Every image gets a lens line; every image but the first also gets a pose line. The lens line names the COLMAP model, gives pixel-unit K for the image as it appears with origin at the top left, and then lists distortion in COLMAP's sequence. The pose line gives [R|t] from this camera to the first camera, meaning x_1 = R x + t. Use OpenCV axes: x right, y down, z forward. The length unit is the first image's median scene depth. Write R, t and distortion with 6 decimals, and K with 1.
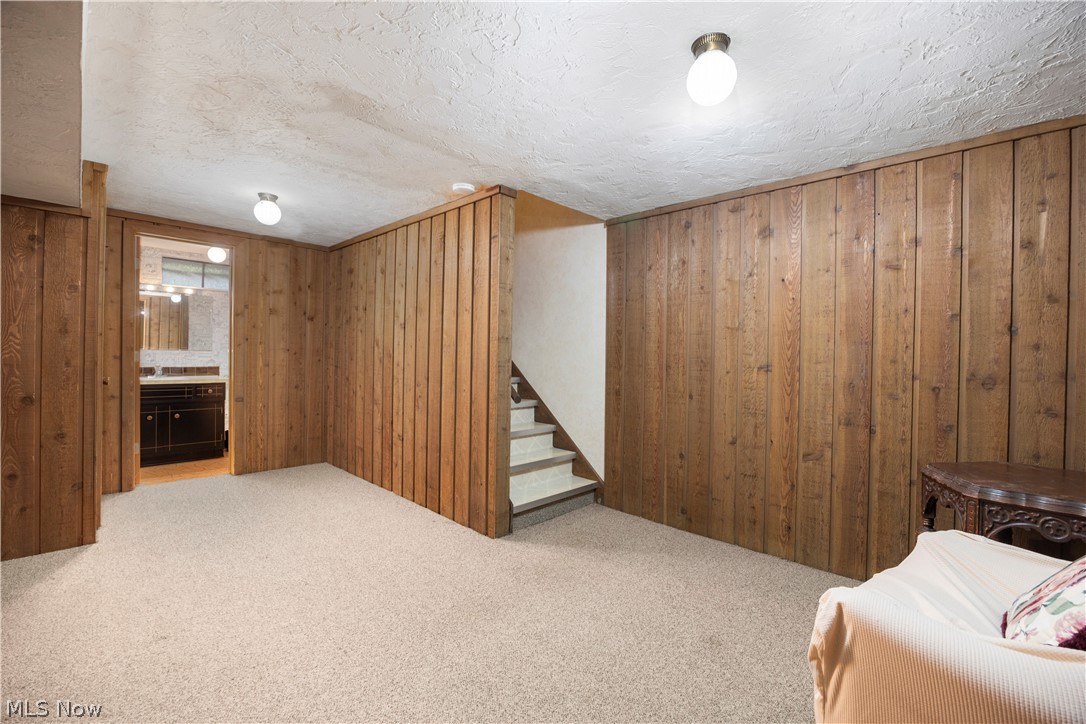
lens RADIAL K [[467.3, 0, 544.2], [0, 467.3, 359.6], [0, 0, 1]] dist [-0.020653, 0.000151]
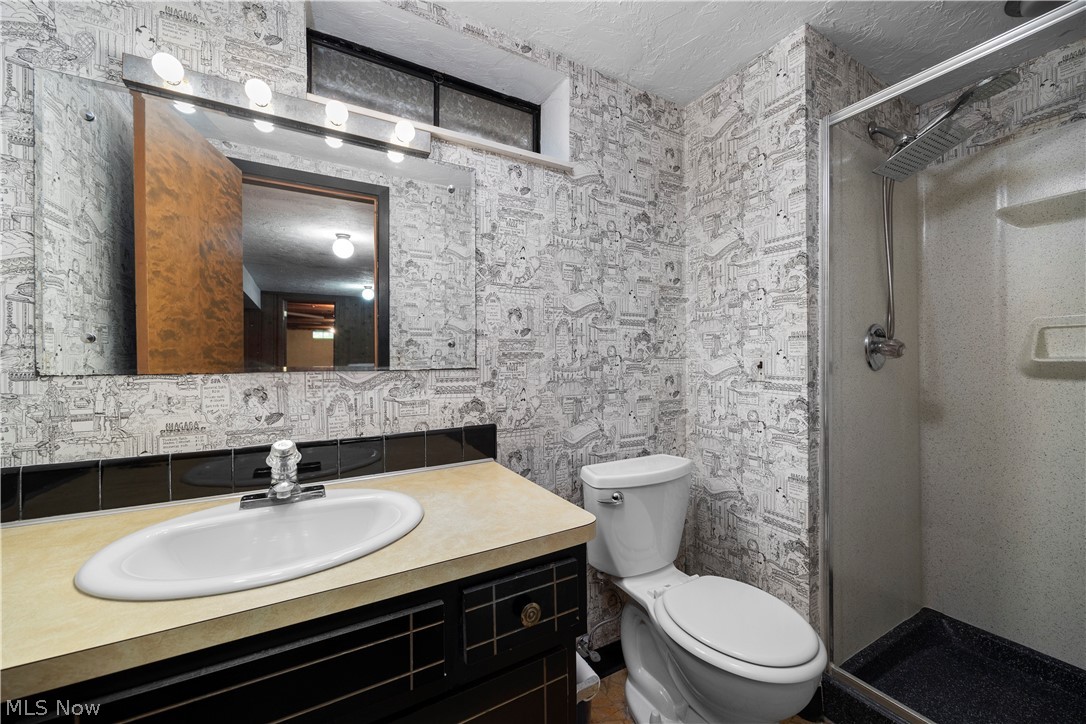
lens RADIAL K [[435.8, 0, 543.0], [0, 435.8, 362.0], [0, 0, 1]] dist [0.009190, -0.000125]
pose [[0.954834, -0.021832, -0.296337, -0.599719], [0.019956, 0.999757, -0.009354, -0.019458], [0.296469, 0.003018, 0.955038, 0.760125]]
